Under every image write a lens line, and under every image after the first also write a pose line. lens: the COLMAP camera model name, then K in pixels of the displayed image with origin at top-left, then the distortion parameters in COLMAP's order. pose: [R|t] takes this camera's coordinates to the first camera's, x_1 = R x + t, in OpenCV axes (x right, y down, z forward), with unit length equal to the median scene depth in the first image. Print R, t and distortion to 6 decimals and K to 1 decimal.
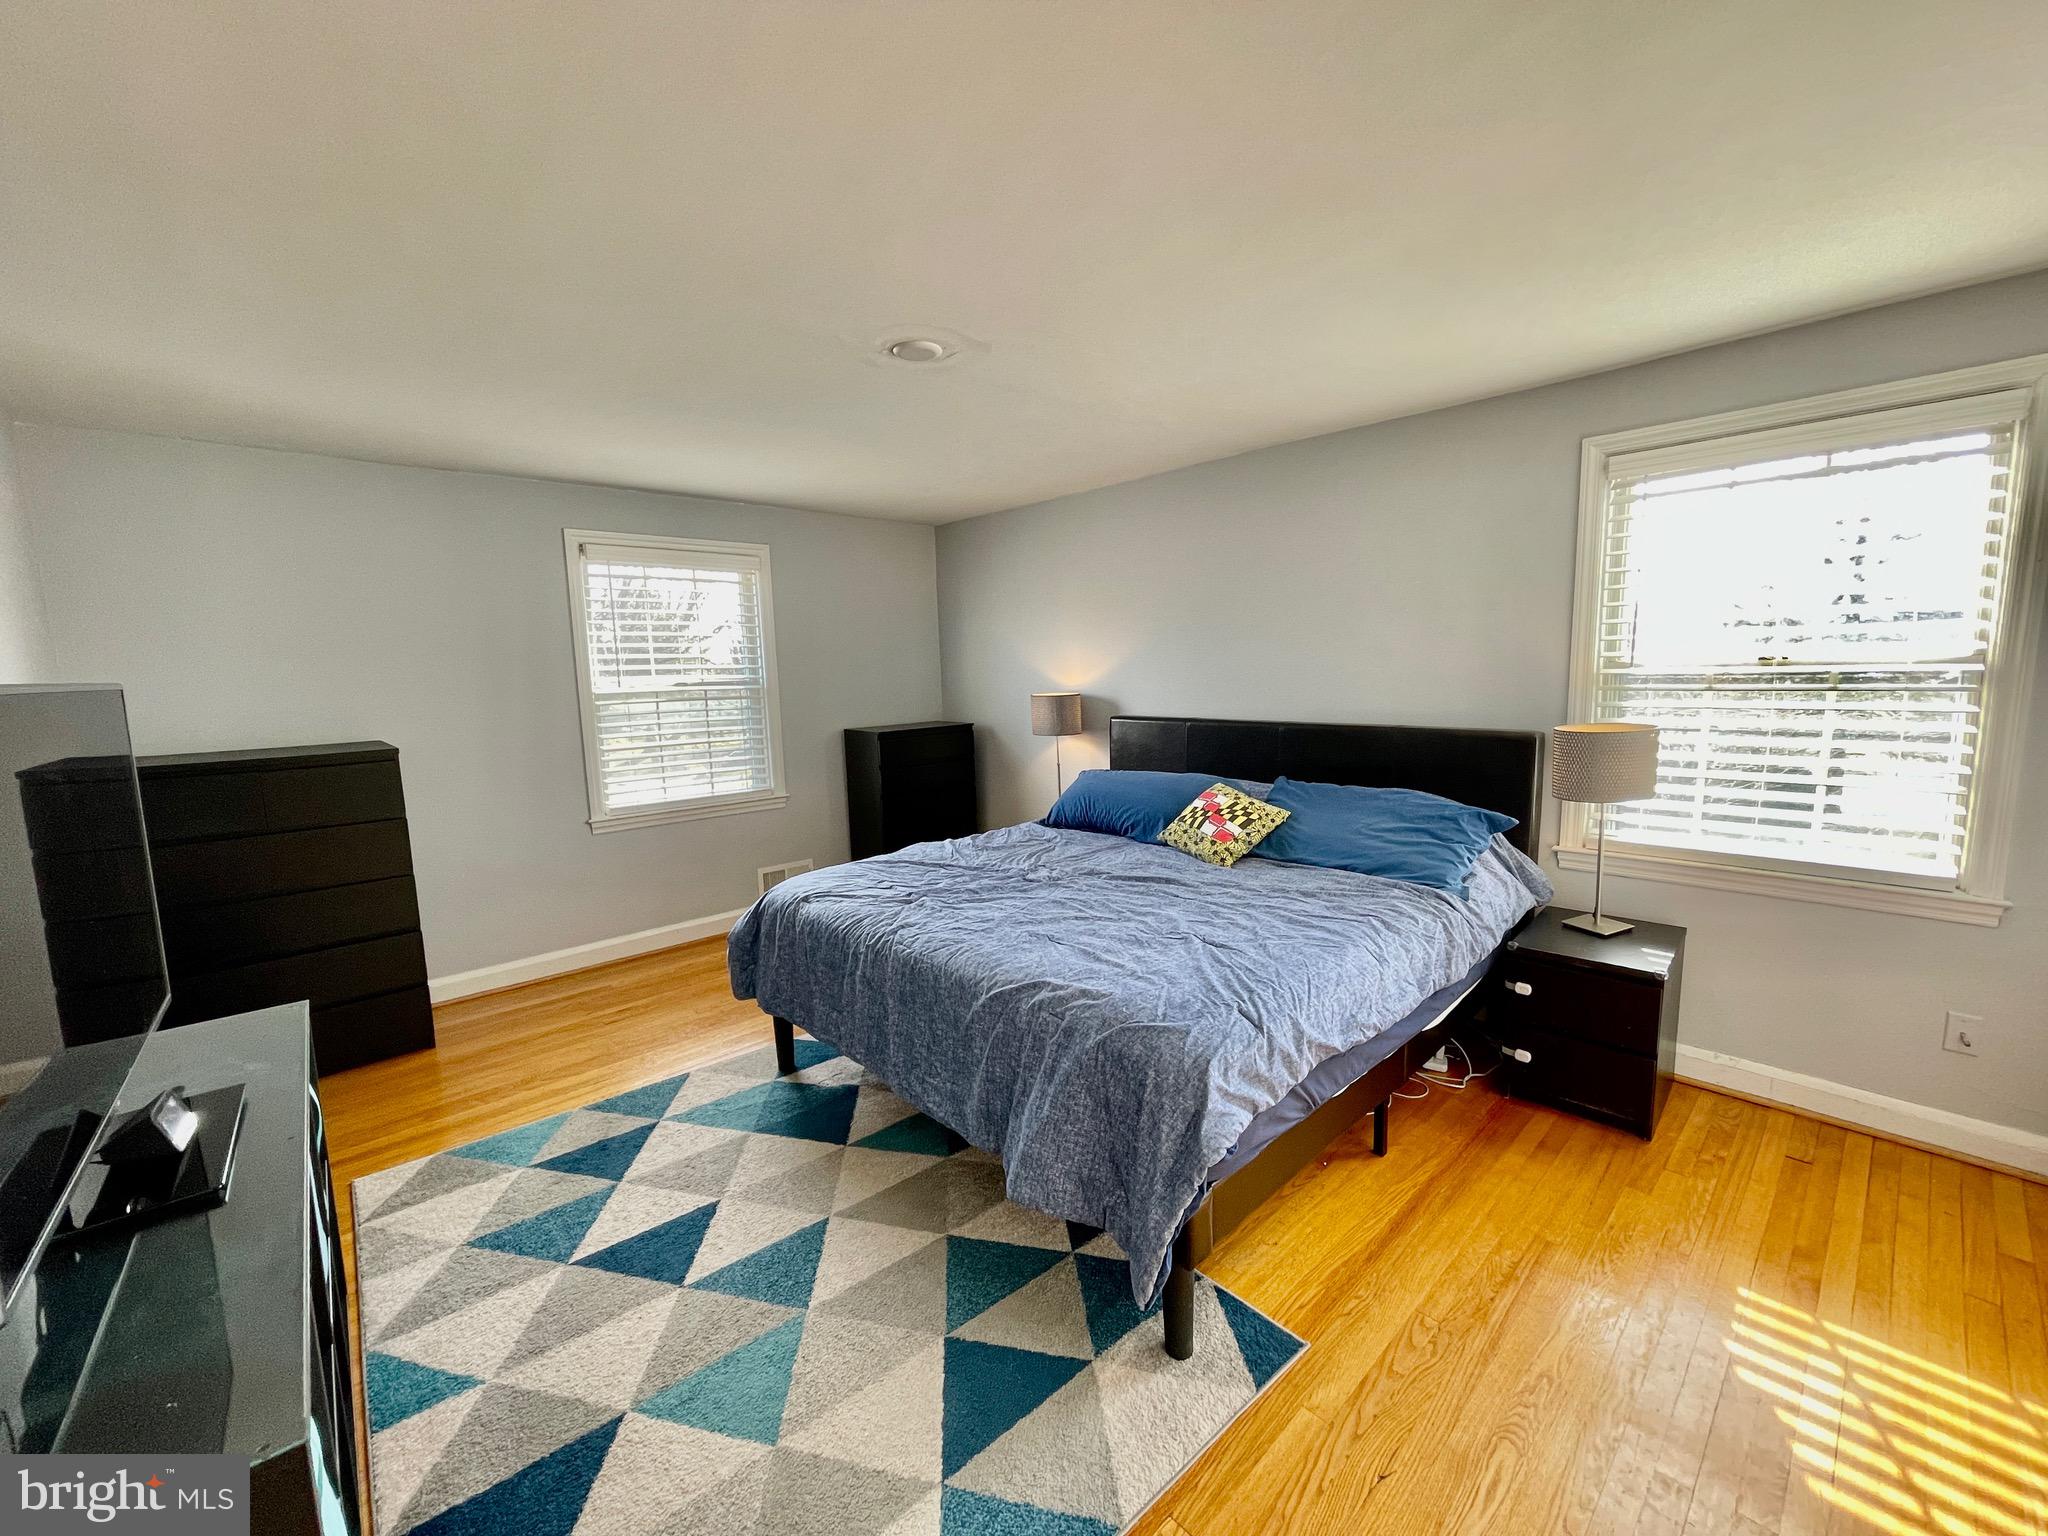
lens RADIAL K [[833.2, 0, 1023.3], [0, 833.2, 766.5], [0, 0, 1]] dist [-0.002756, -0.000661]
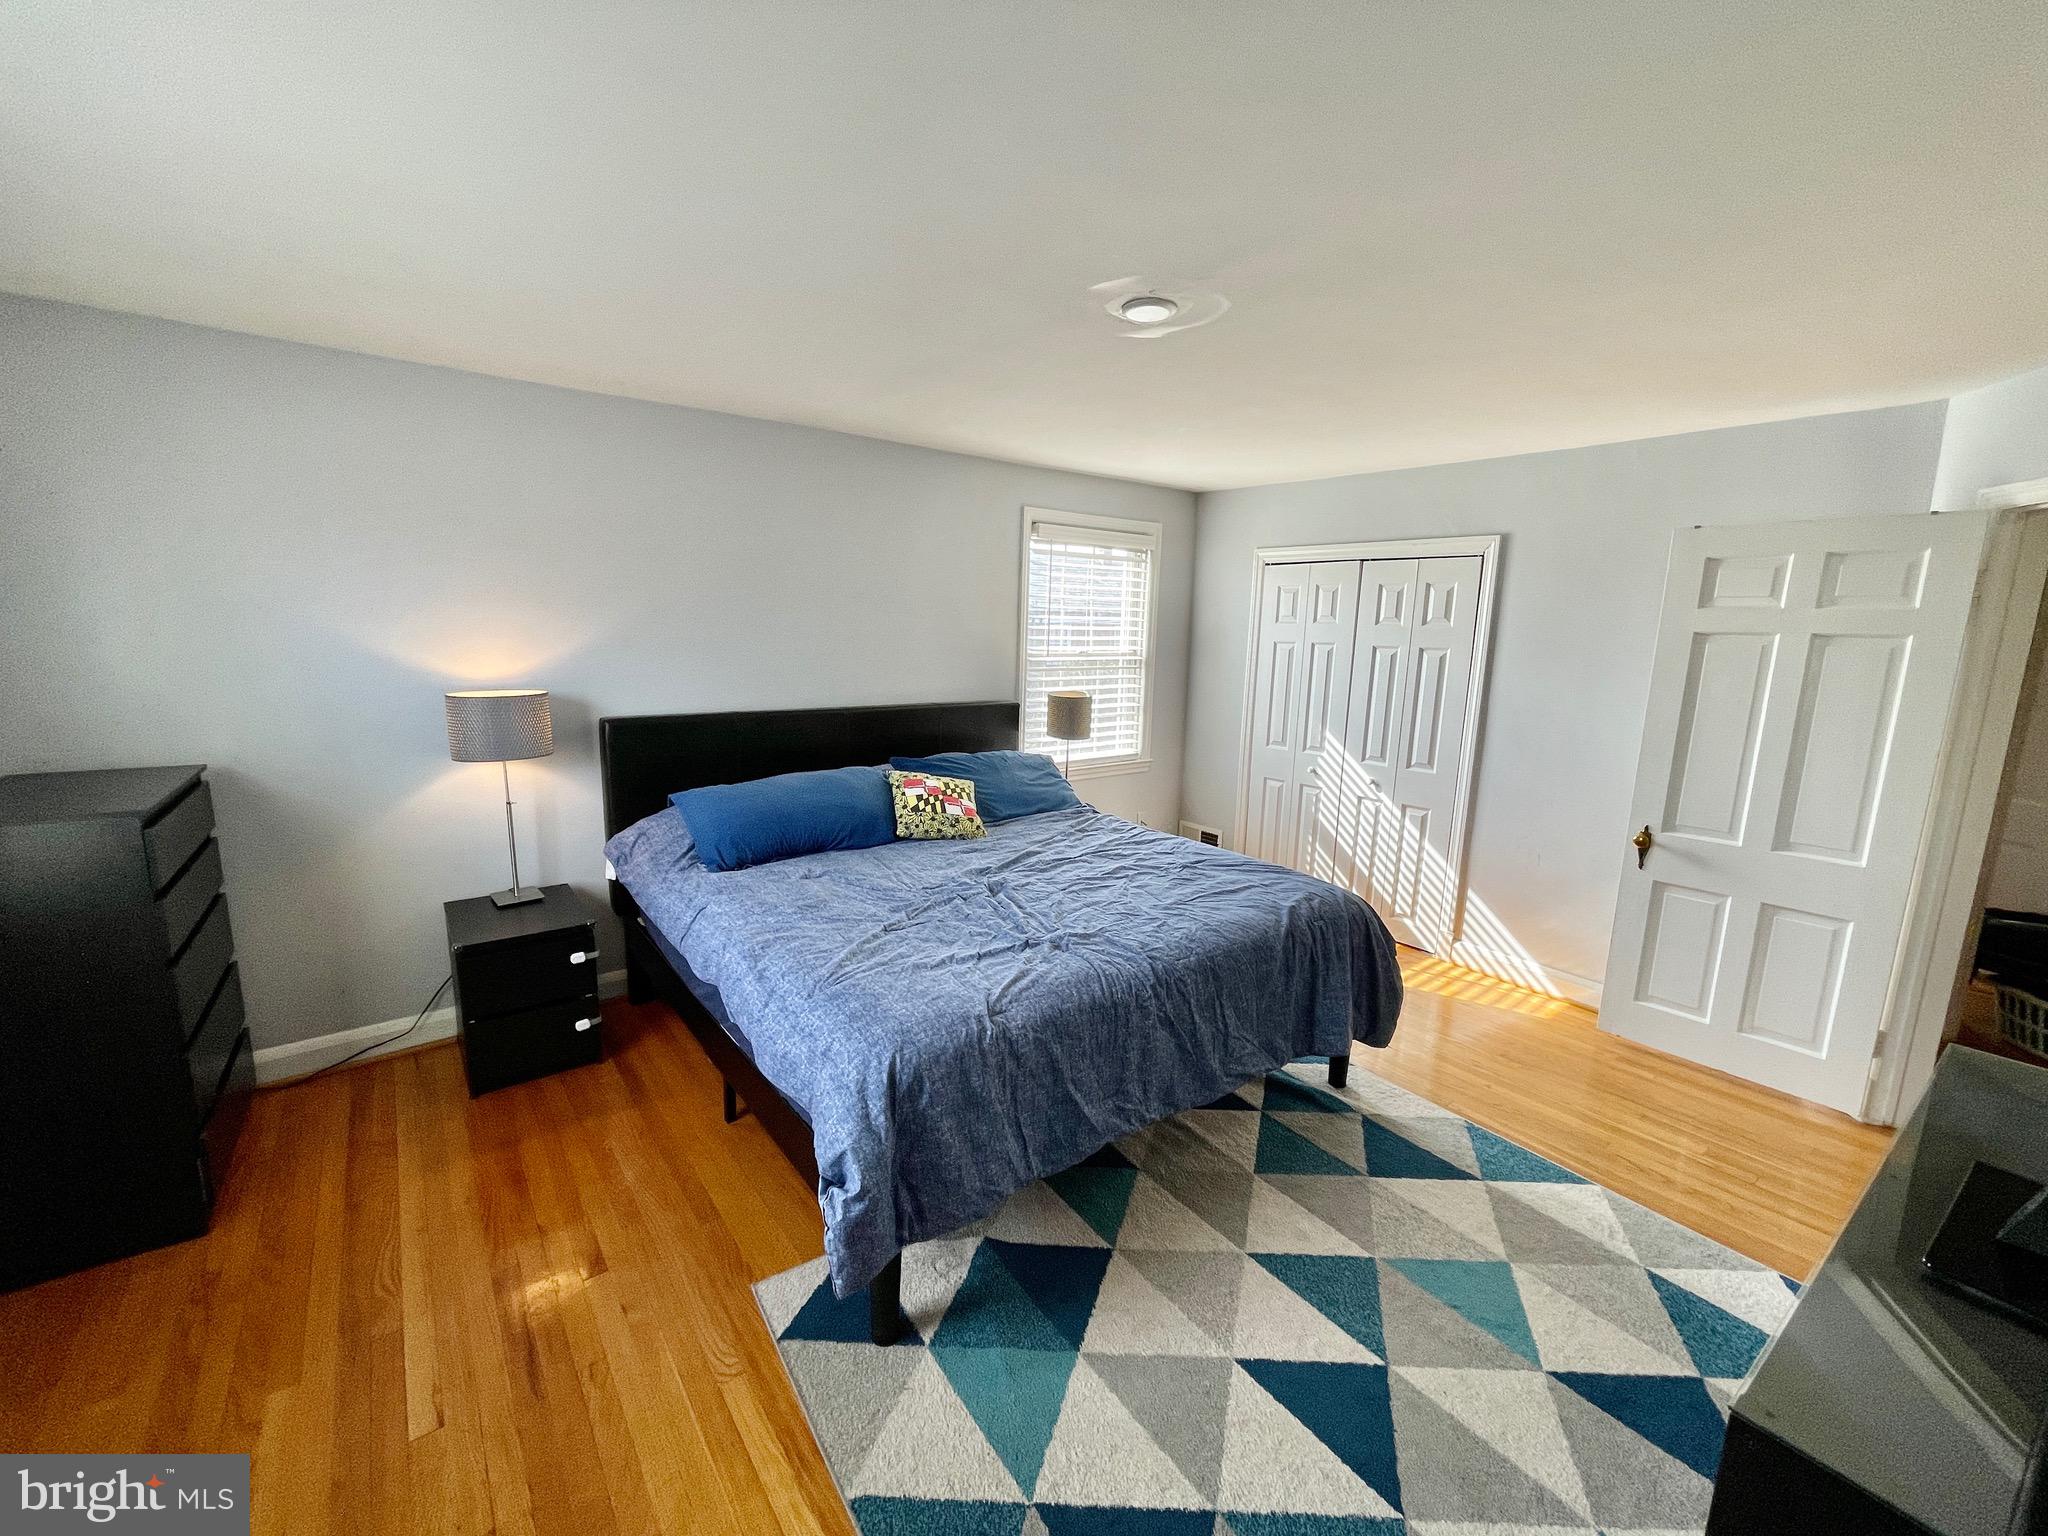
lens RADIAL K [[833.2, 0, 1020.1], [0, 833.2, 777.2], [0, 0, 1]] dist [-0.002756, -0.000661]
pose [[0.079436, -0.140866, 0.986837, -1.169084], [0.108002, 0.985354, 0.131961, -0.139805], [-0.990972, 0.096097, 0.093486, 1.190509]]
